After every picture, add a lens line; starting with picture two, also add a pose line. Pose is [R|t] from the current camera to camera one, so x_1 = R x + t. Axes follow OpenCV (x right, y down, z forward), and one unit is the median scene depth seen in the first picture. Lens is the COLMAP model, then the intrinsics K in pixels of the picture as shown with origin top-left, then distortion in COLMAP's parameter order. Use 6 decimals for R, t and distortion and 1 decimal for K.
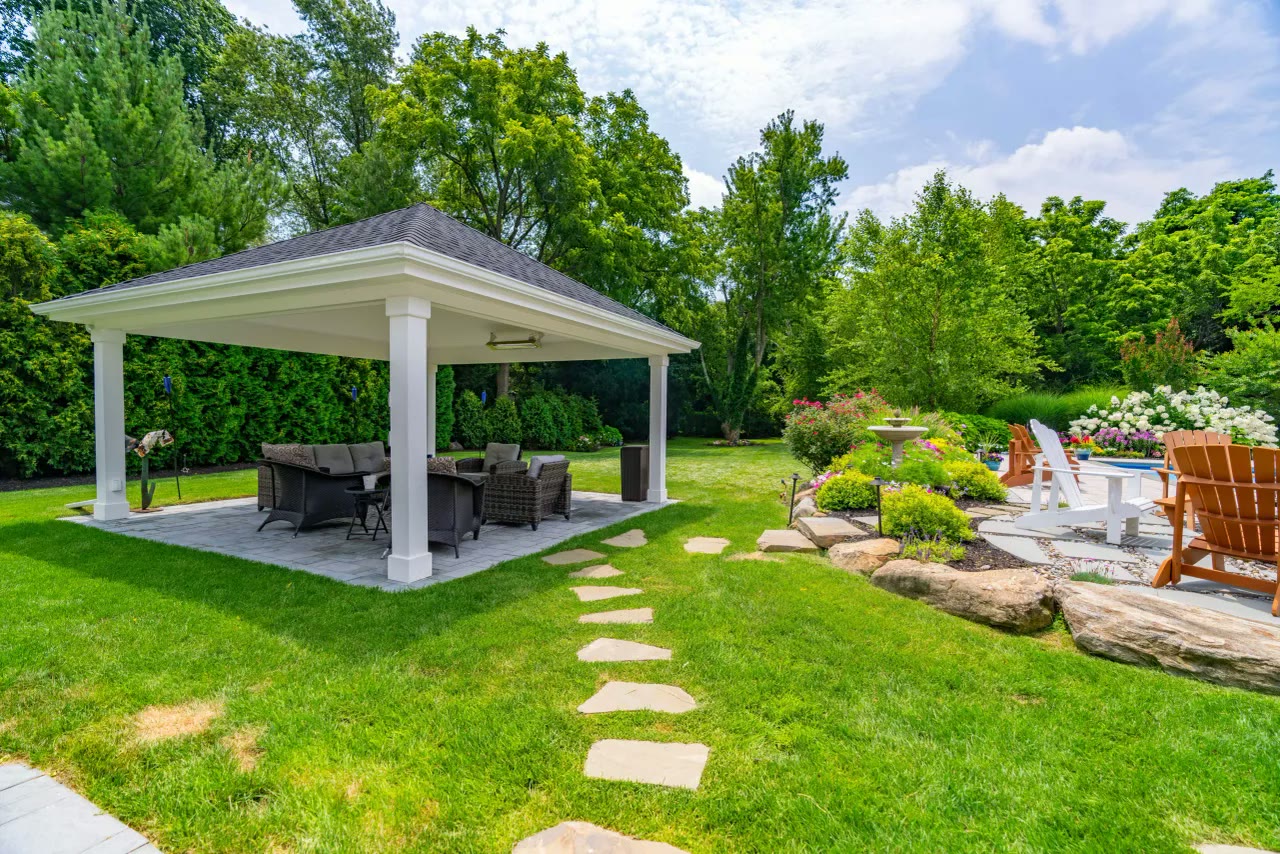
lens RADIAL K [[575.8, 0, 646.8], [0, 575.8, 427.8], [0, 0, 1]] dist [-0.002998, 0.000832]
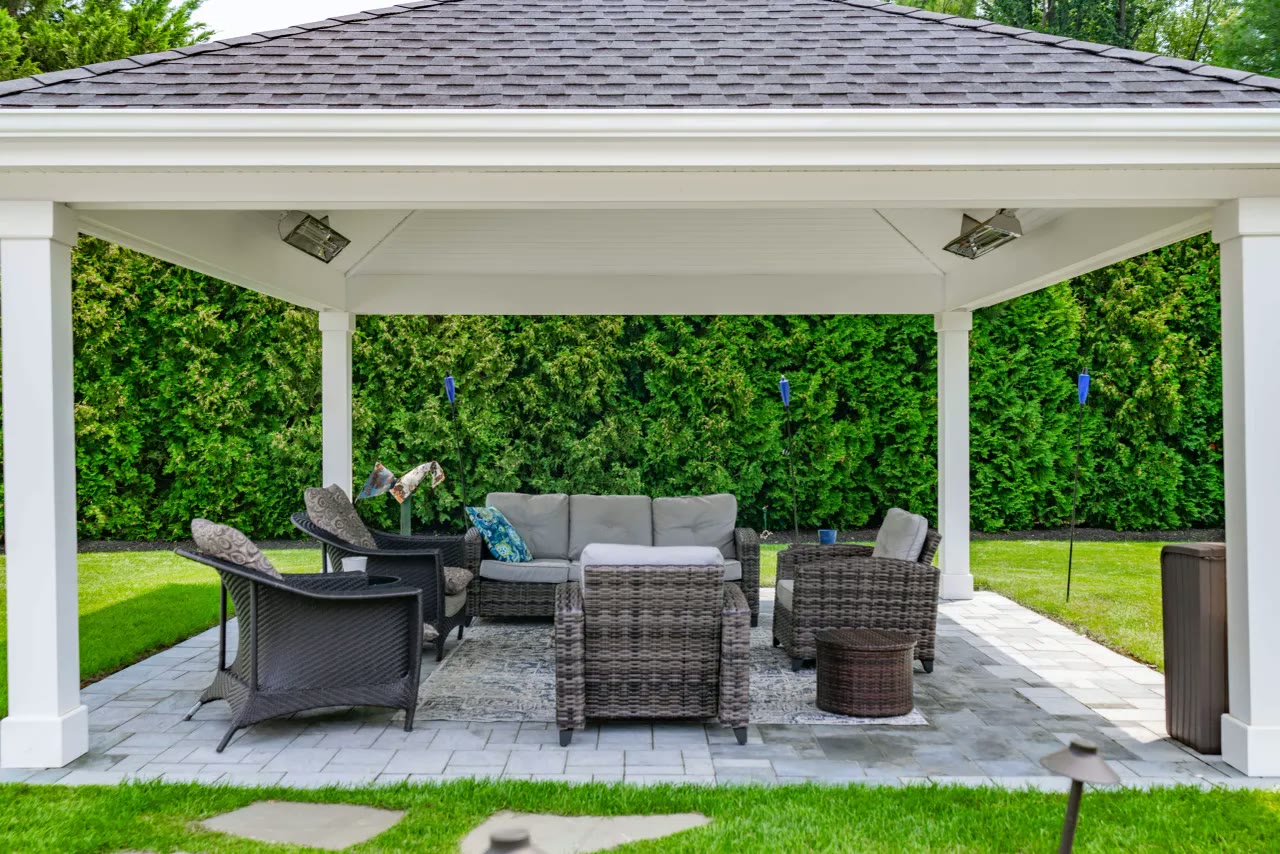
lens RADIAL K [[1253.1, 0, 640.0], [0, 1253.1, 427.0], [0, 0, 1]] dist [0.023924, 0.006698]
pose [[0.429060, -0.012946, -0.903183, 0.284468], [-0.016018, 0.999631, -0.021938, -0.004447], [0.903134, 0.023879, 0.428694, 0.355249]]
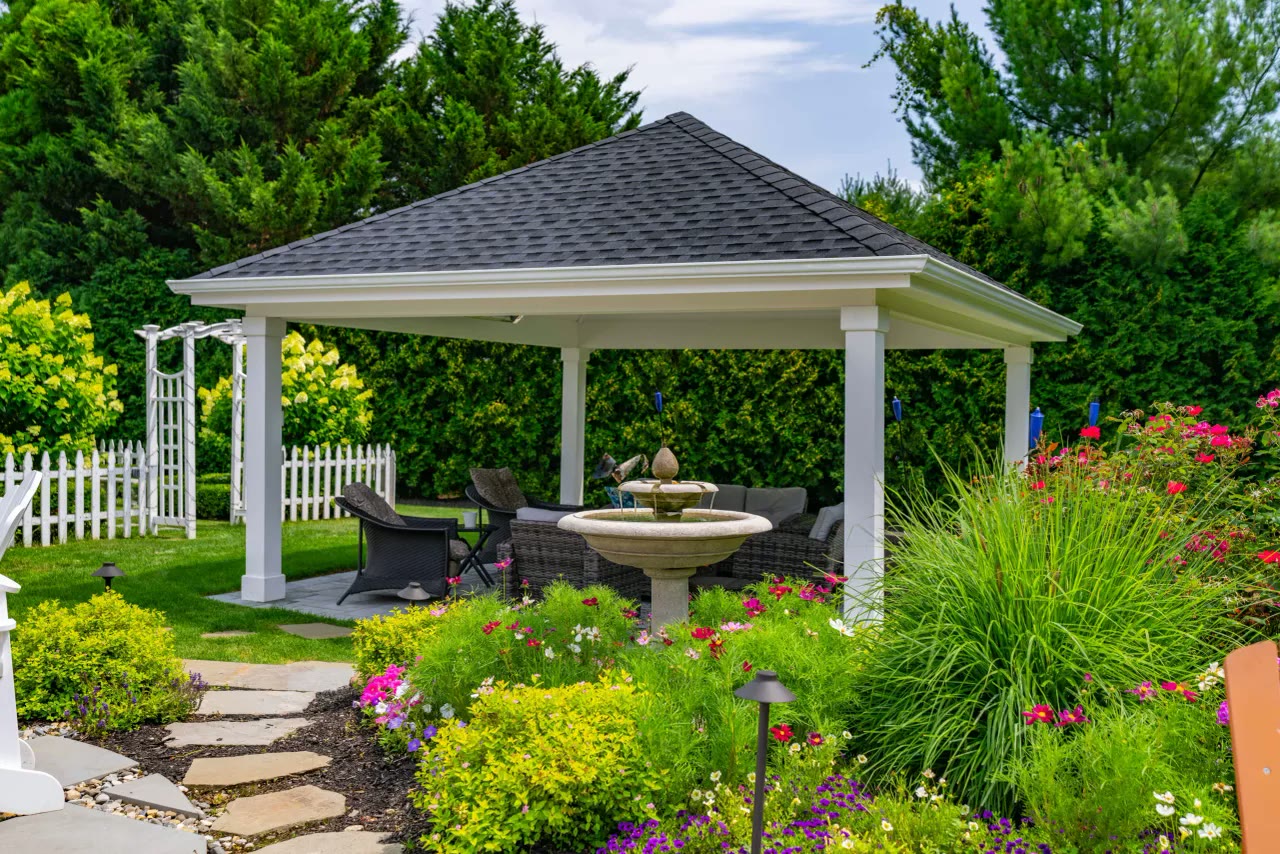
lens RADIAL K [[1282.6, 0, 640.0], [0, 1282.6, 427.0], [0, 0, 1]] dist [0.051920, -0.003751]
pose [[-0.026930, 0.003089, -0.999633, 0.630374], [-0.048390, 0.998819, 0.004390, -0.026466], [0.998465, 0.048491, -0.026749, 0.603754]]
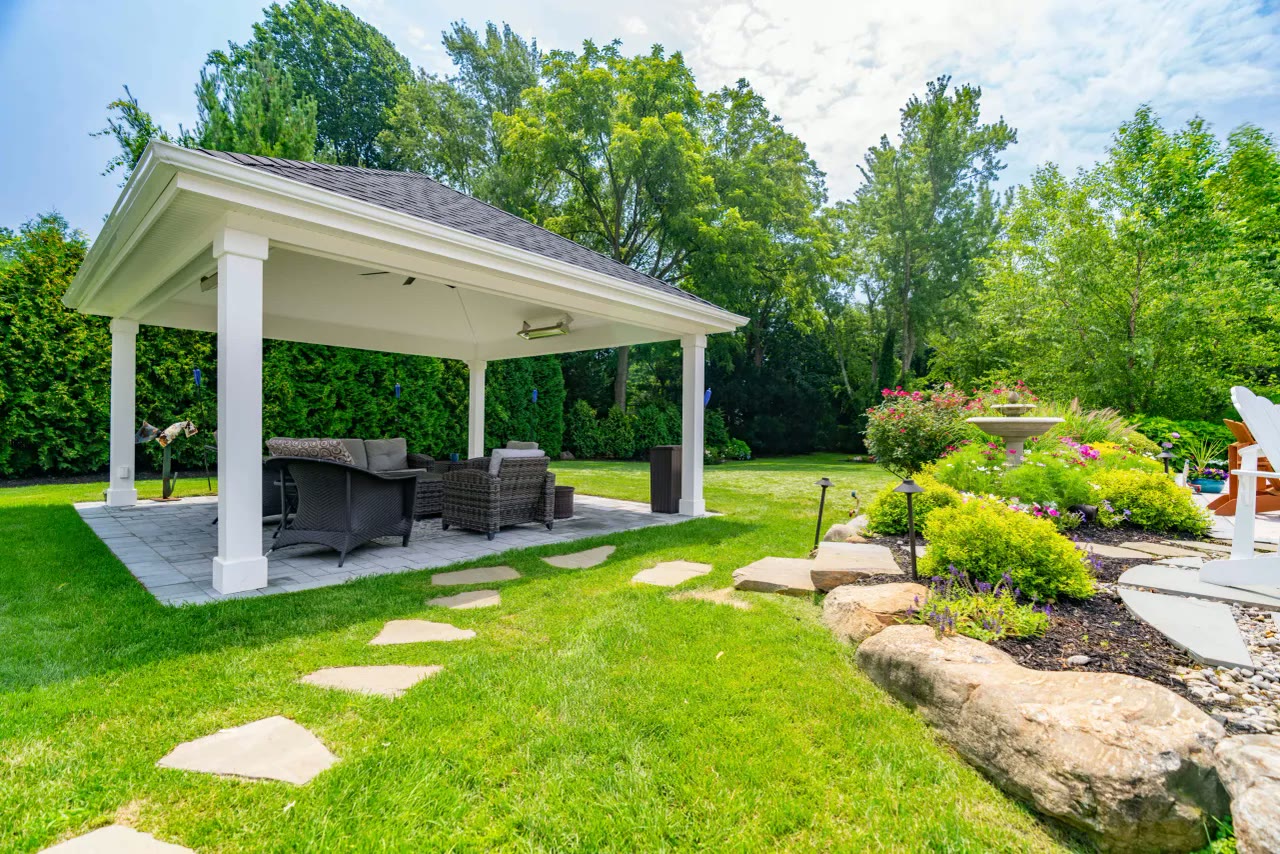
lens RADIAL K [[575.6, 0, 640.0], [0, 575.6, 427.0], [0, 0, 1]] dist [-0.001247, 0.000170]
pose [[0.962378, 0.002129, -0.271706, 0.117700], [-0.010597, 0.999503, -0.029702, 0.020823], [0.271507, 0.031463, 0.961922, 0.137721]]
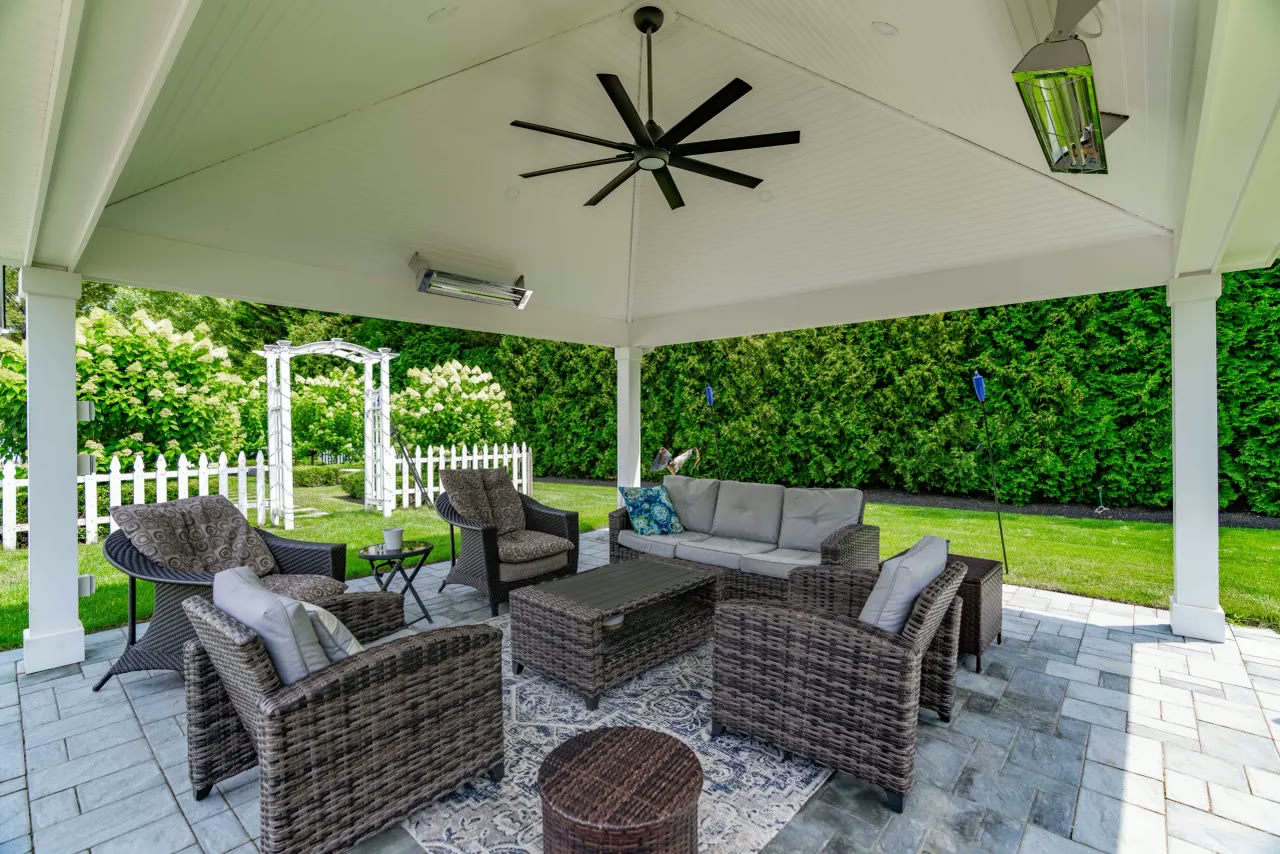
lens RADIAL K [[578.6, 0, 642.9], [0, 578.6, 425.3], [0, 0, 1]] dist [0.001489, 0.001143]
pose [[-0.271753, -0.006575, -0.962345, 0.022633], [-0.021135, 0.999776, -0.000862, -0.016381], [0.962135, 0.020105, -0.271831, 0.672484]]
